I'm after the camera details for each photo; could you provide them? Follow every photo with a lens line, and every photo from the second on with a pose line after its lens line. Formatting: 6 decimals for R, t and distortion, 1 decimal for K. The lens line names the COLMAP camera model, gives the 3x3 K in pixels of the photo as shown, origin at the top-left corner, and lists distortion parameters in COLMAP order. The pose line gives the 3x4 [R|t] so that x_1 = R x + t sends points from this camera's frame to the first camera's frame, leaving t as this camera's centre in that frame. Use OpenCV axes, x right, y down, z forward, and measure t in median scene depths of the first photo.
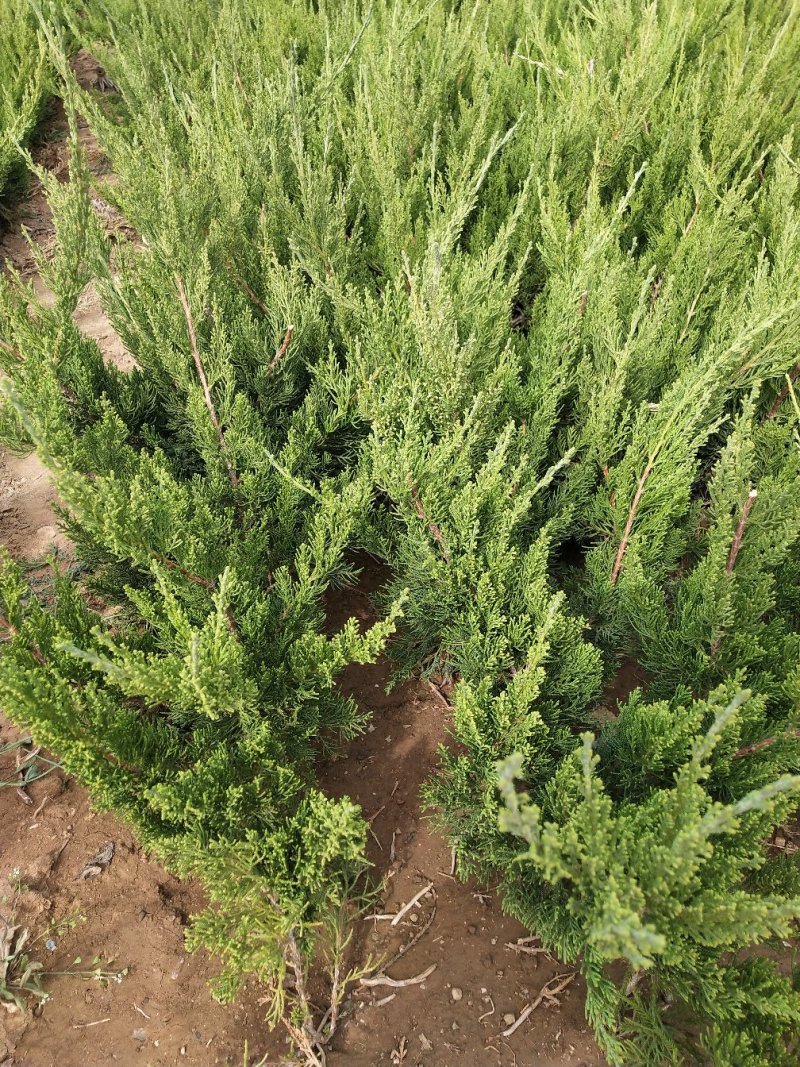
lens RADIAL K [[835.5, 0, 387.1], [0, 835.5, 535.5], [0, 0, 1]] dist [-0.037683, 0.067281]
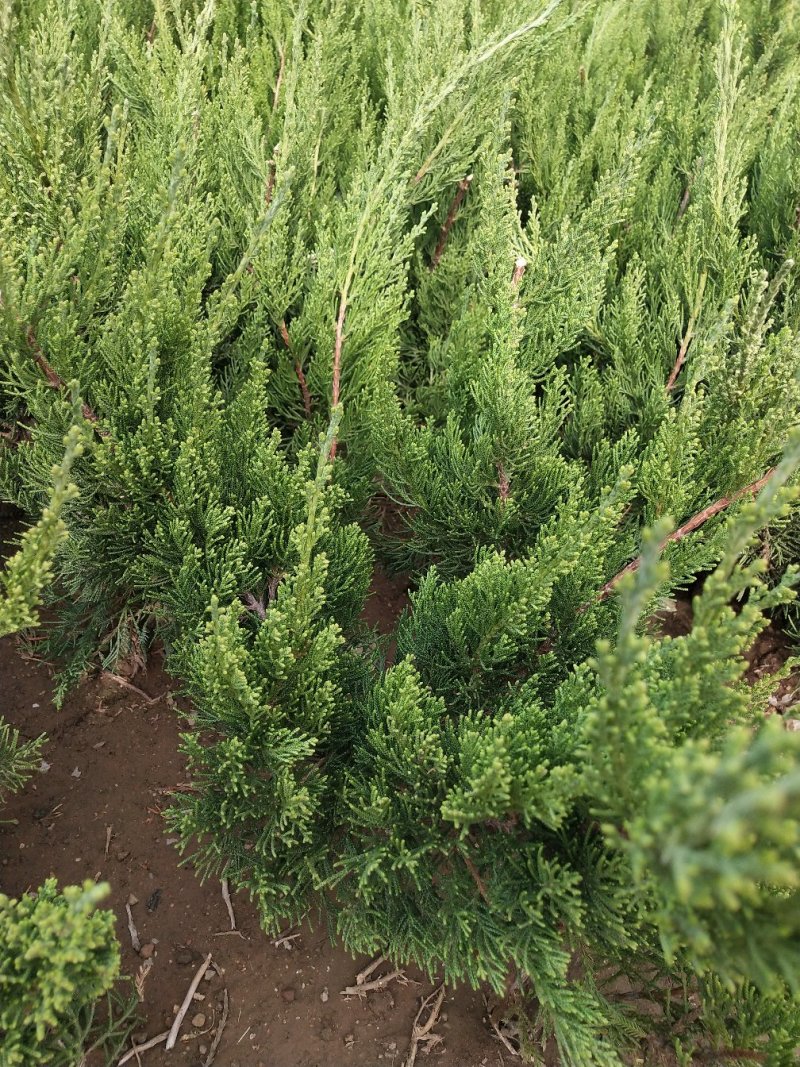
lens RADIAL K [[835.5, 0, 387.1], [0, 835.5, 535.5], [0, 0, 1]] dist [-0.037683, 0.067281]
pose [[0.869248, -0.230335, 0.437441, -0.035193], [0.233792, 0.971160, 0.046792, 0.106392], [-0.435603, 0.061597, 0.898029, 0.349578]]
